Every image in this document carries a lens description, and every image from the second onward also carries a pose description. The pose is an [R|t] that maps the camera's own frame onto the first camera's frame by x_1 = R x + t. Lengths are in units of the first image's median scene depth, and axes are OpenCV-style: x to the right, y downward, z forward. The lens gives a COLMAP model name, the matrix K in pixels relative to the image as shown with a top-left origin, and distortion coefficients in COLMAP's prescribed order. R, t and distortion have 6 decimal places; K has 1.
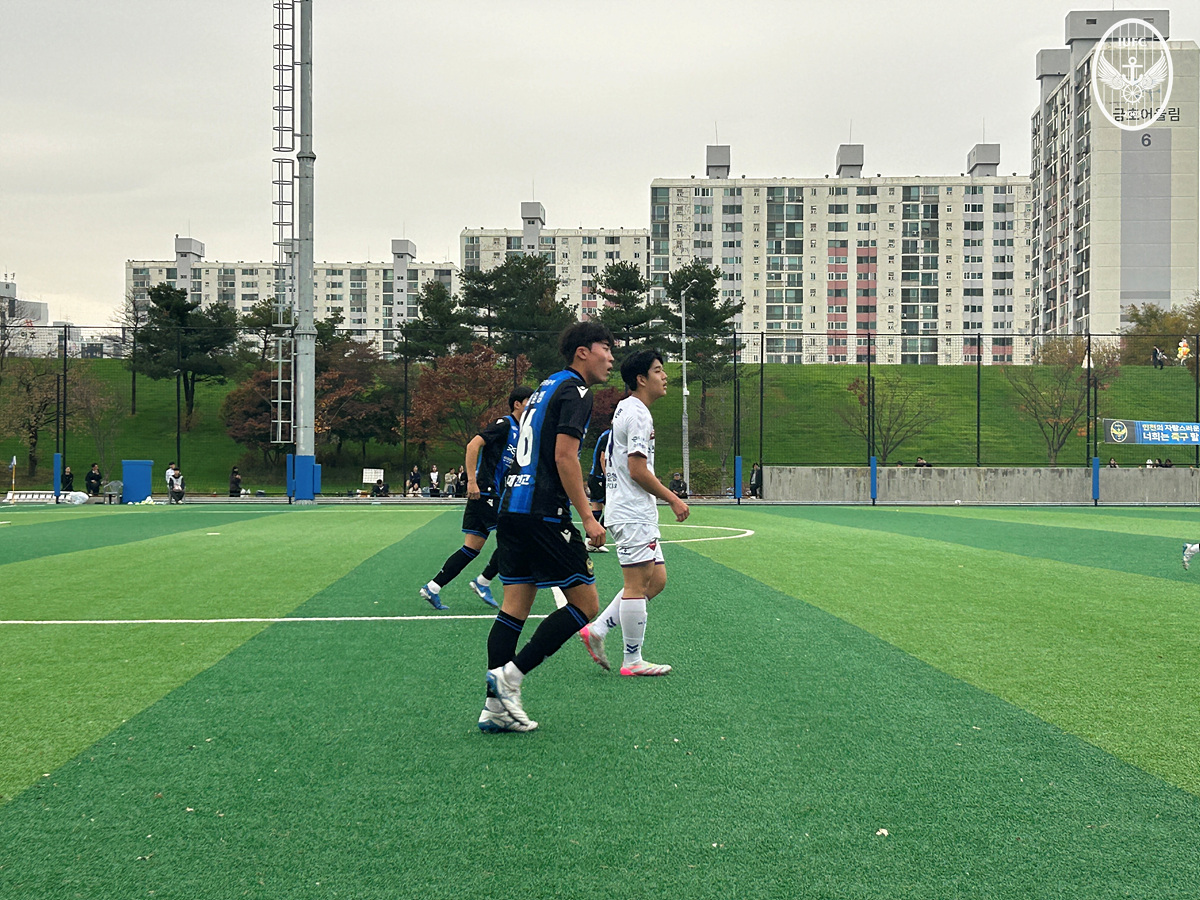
lens RADIAL K [[2033.9, 0, 600.0], [0, 2033.9, 450.0], [0, 0, 1]] dist [0.259440, -1.243076]
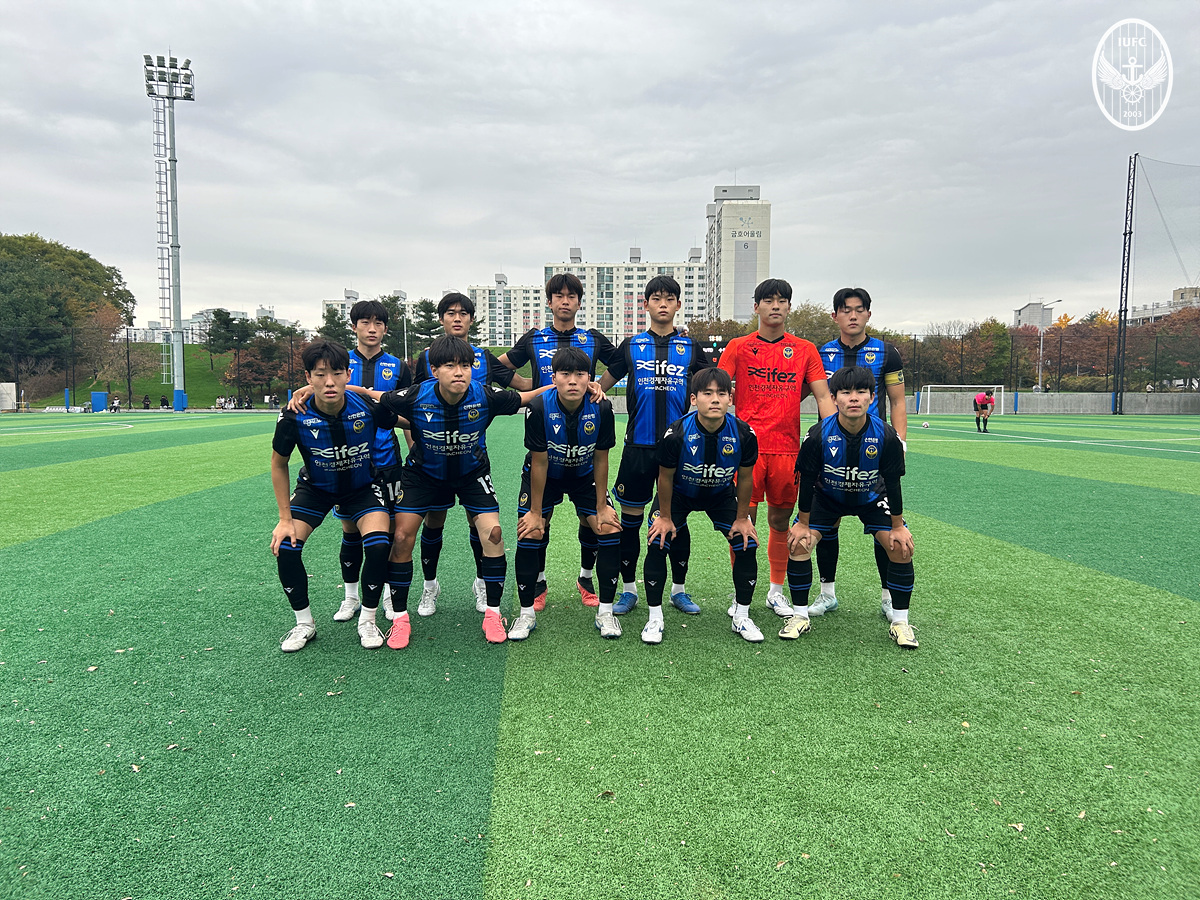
lens RADIAL K [[904.1, 0, 600.0], [0, 904.1, 450.0], [0, 0, 1]] dist [0.046978, -0.010575]
pose [[0.999981, -0.000082, 0.006107, 0.182666], [-0.000343, 0.997581, 0.069507, -0.000736], [-0.006098, -0.069507, 0.997563, 0.035866]]
